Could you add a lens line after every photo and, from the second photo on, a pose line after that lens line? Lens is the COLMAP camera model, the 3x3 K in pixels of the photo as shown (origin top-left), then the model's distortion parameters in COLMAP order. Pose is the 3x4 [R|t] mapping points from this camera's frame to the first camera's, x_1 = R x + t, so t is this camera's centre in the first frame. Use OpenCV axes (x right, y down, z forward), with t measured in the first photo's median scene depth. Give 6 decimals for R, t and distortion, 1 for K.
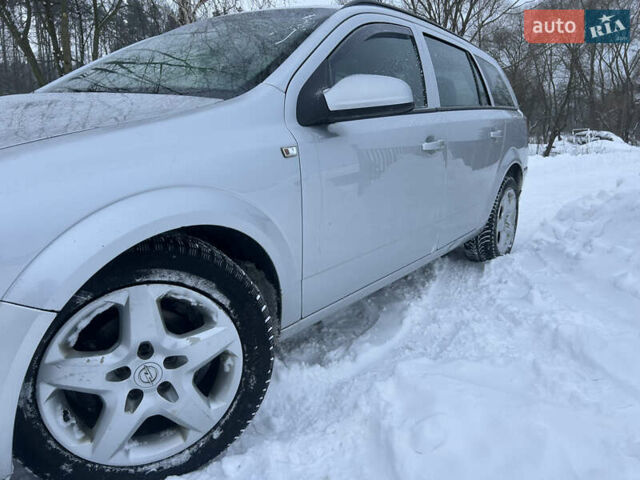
lens RADIAL K [[491.3, 0, 320.0], [0, 491.3, 240.0], [0, 0, 1]] dist [0.064160, -0.085072]
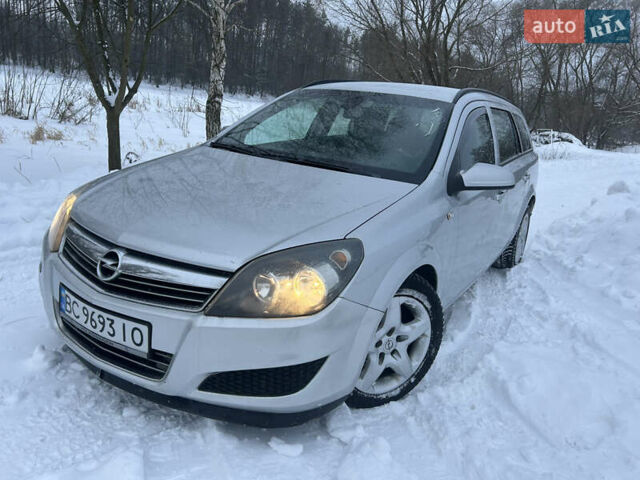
lens RADIAL K [[491.3, 0, 320.0], [0, 491.3, 240.0], [0, 0, 1]] dist [0.064160, -0.085072]
pose [[0.995041, 0.054363, 0.083299, -0.341640], [-0.058143, 0.997354, 0.043637, -0.078317], [-0.080706, -0.048264, 0.995569, -0.338305]]
